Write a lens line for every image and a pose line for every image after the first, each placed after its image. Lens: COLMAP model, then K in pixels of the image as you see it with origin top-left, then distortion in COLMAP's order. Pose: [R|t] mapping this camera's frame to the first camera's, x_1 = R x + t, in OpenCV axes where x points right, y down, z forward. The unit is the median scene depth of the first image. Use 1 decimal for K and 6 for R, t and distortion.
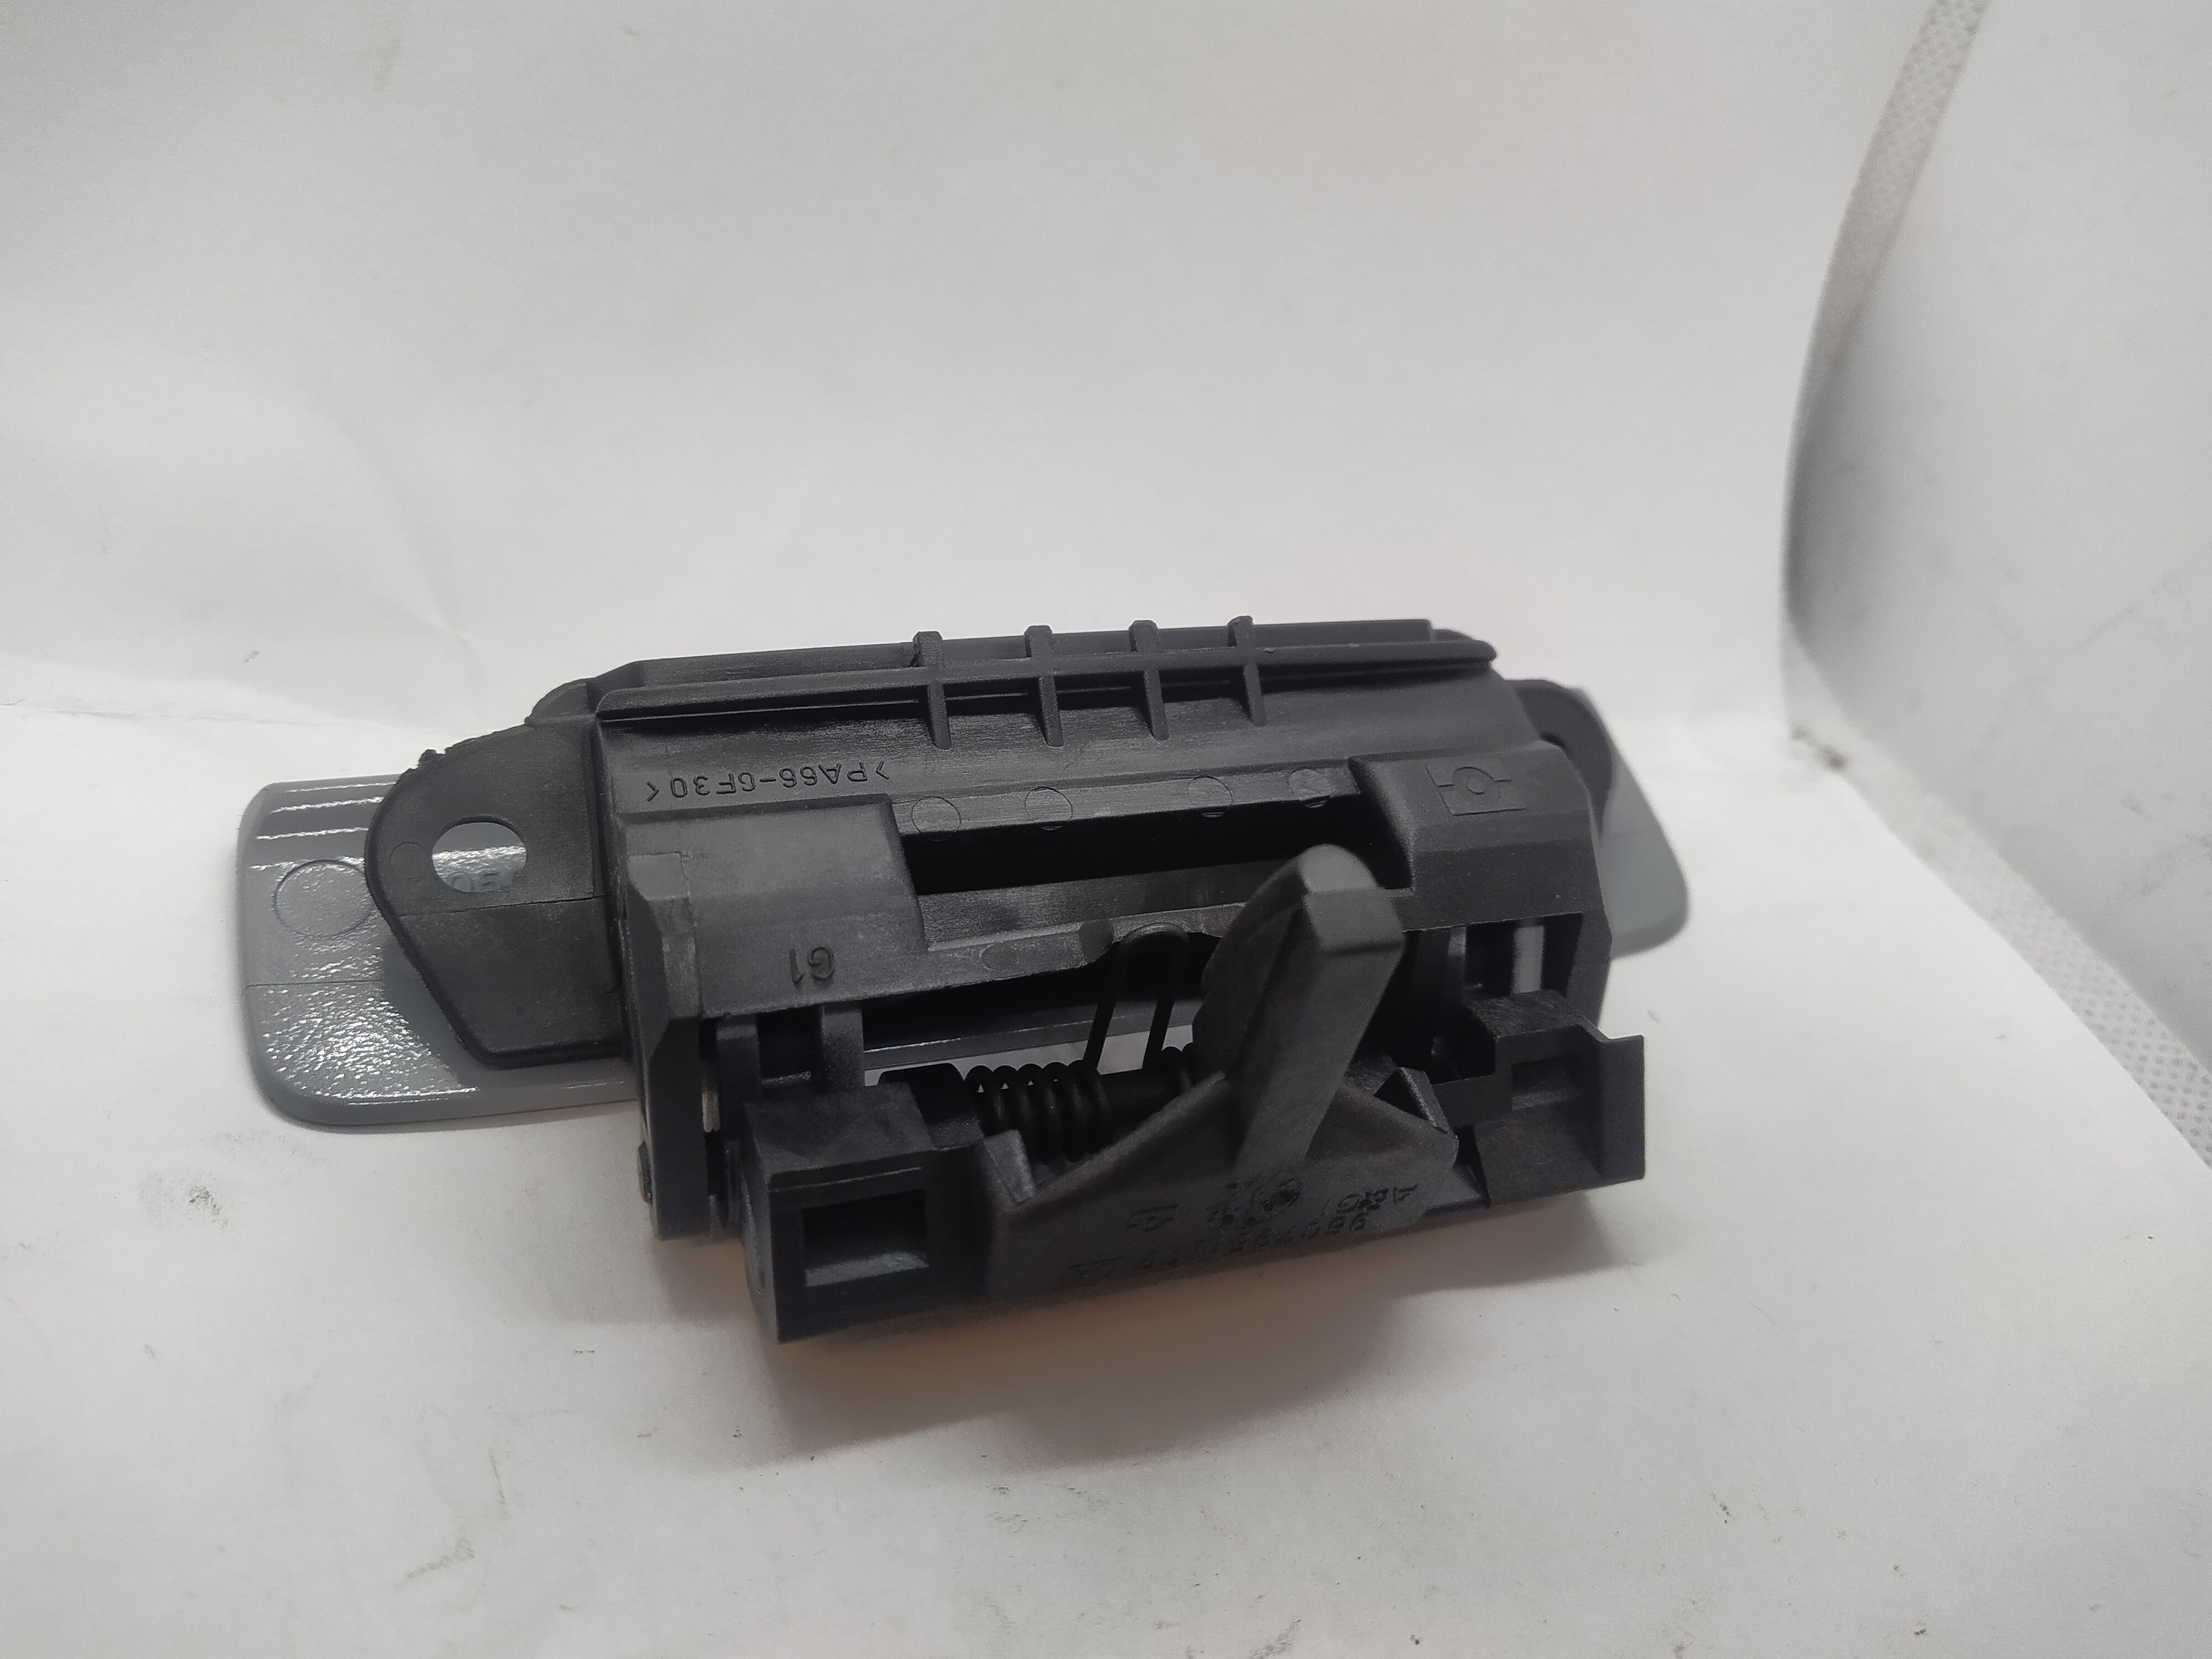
lens RADIAL K [[1719.0, 0, 1139.0], [0, 1719.0, 834.2], [0, 0, 1]] dist [0.088378, -0.171856]
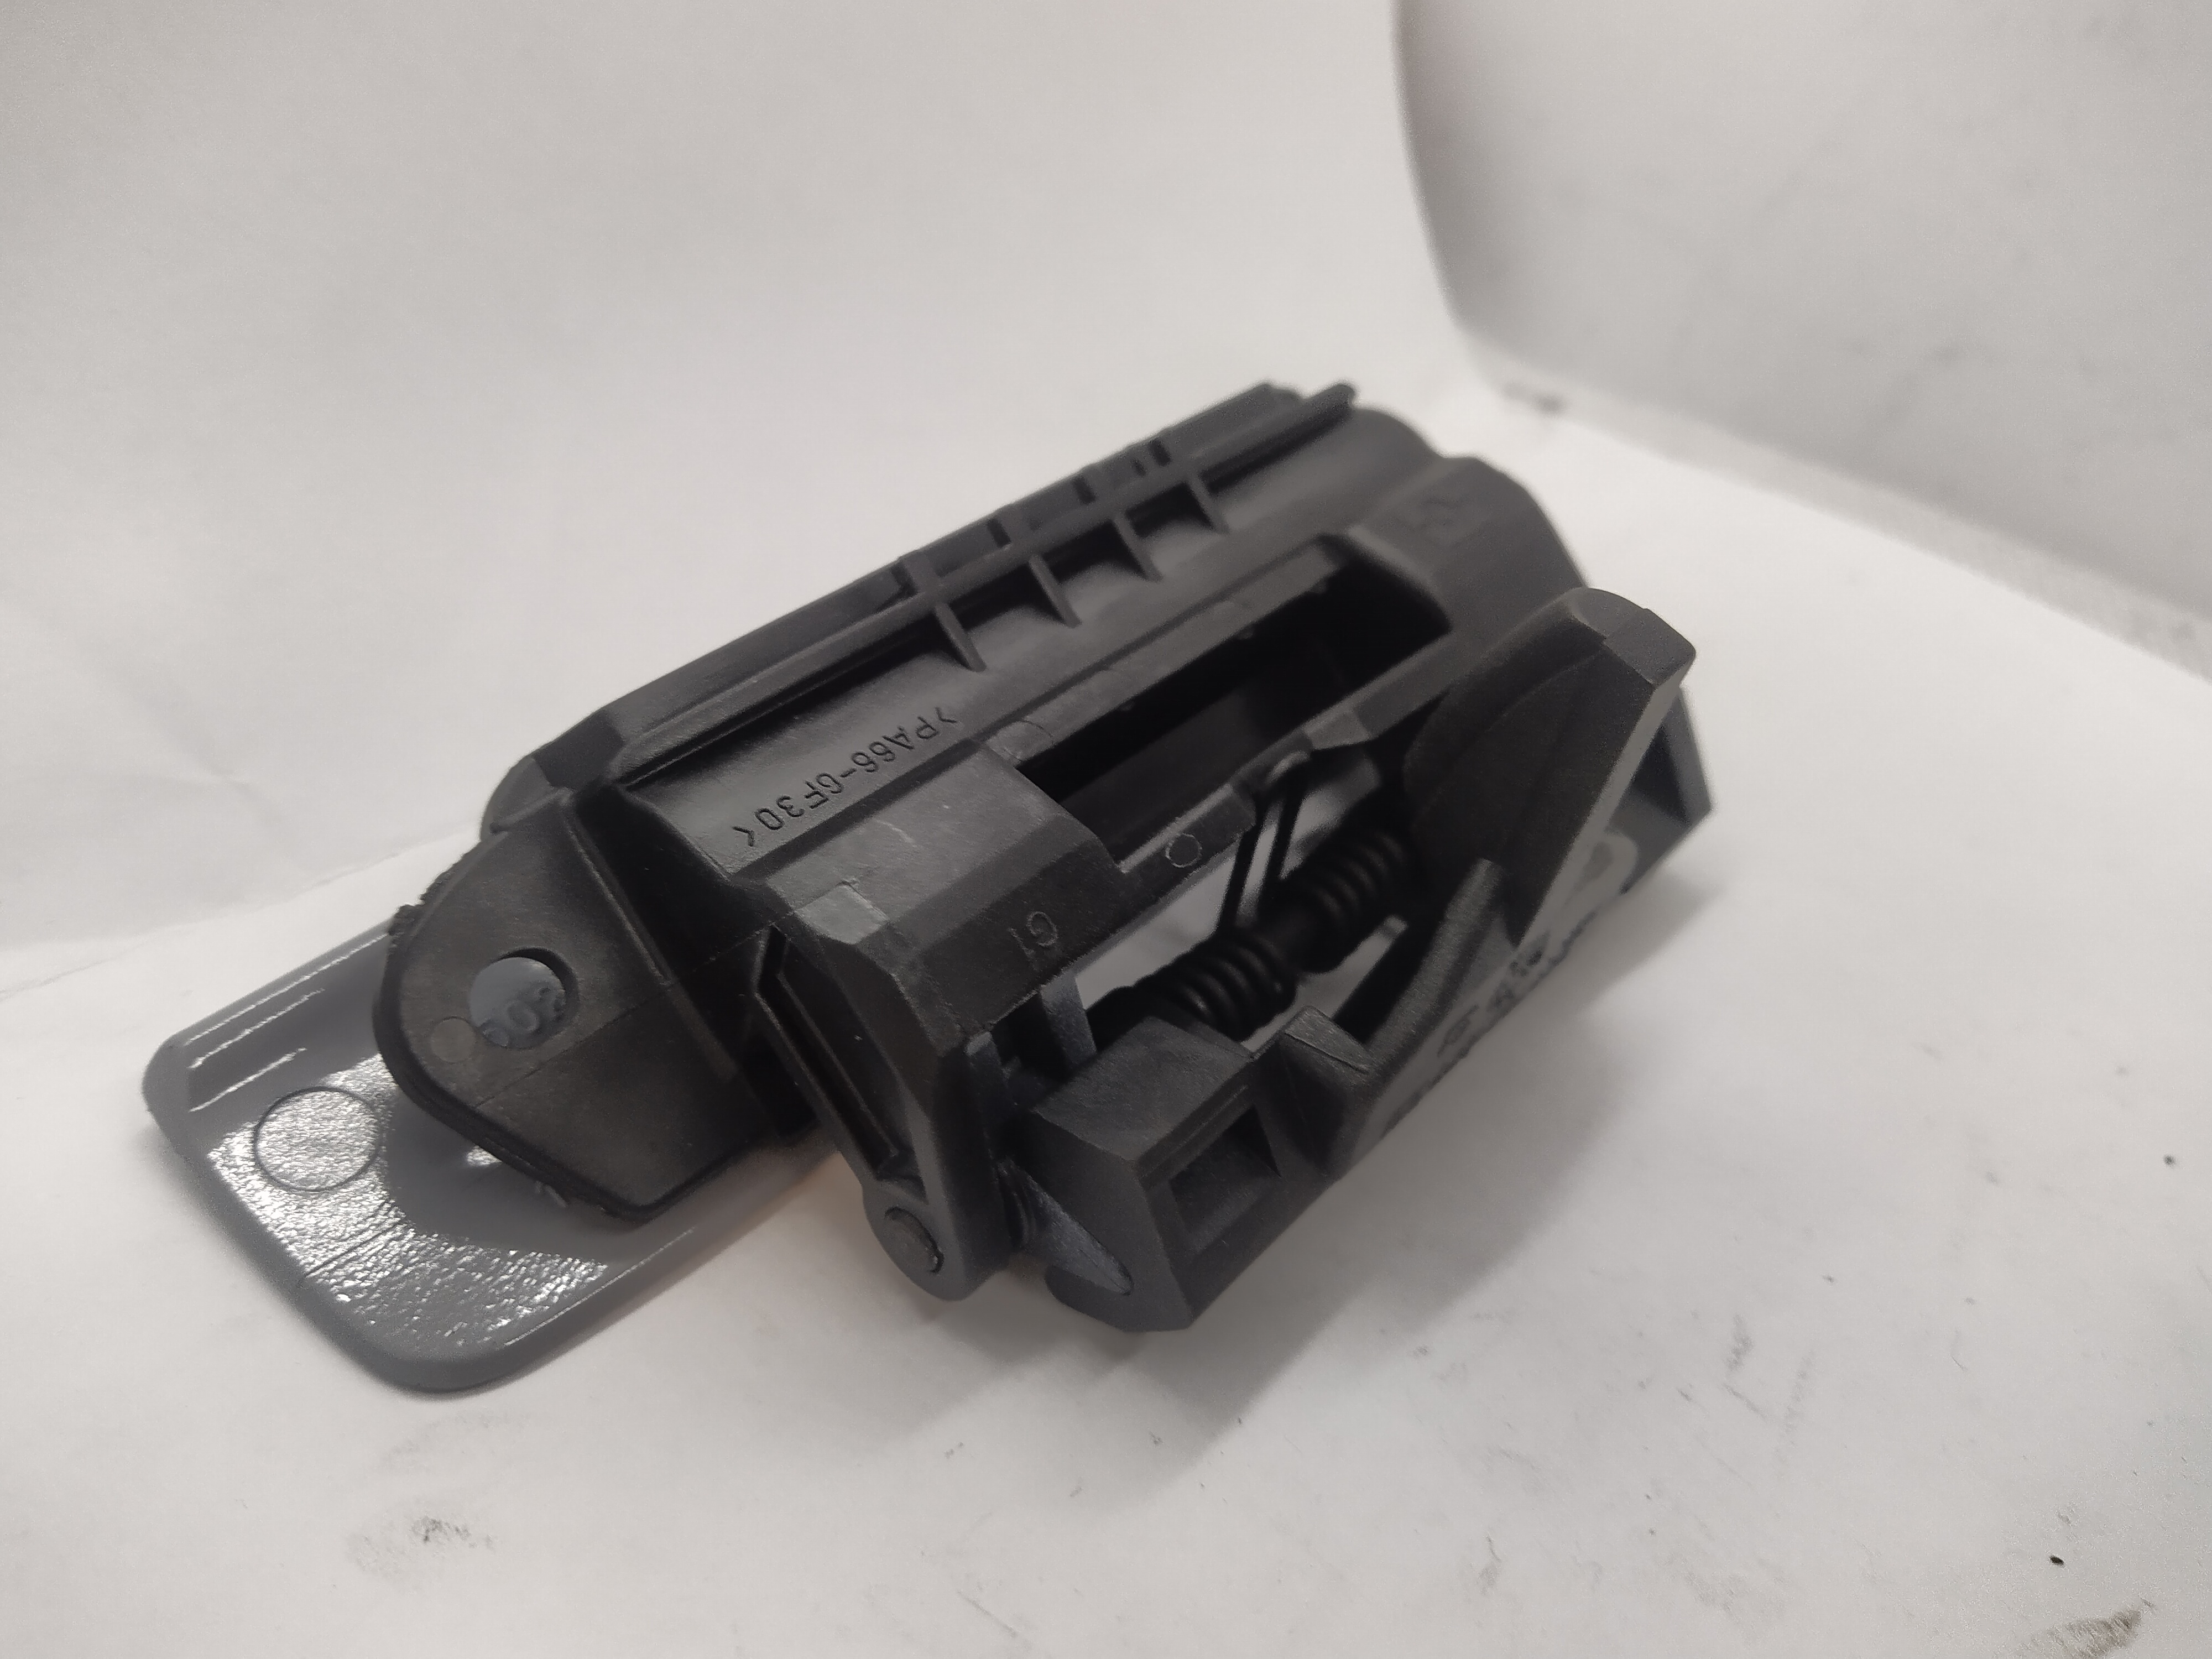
lens RADIAL K [[1719.0, 0, 1139.0], [0, 1719.0, 834.2], [0, 0, 1]] dist [0.088378, -0.171856]
pose [[0.863265, -0.393122, 0.316588, -0.362587], [0.362901, 0.919341, 0.152037, -0.078703], [-0.350821, -0.016358, 0.936300, 0.144378]]
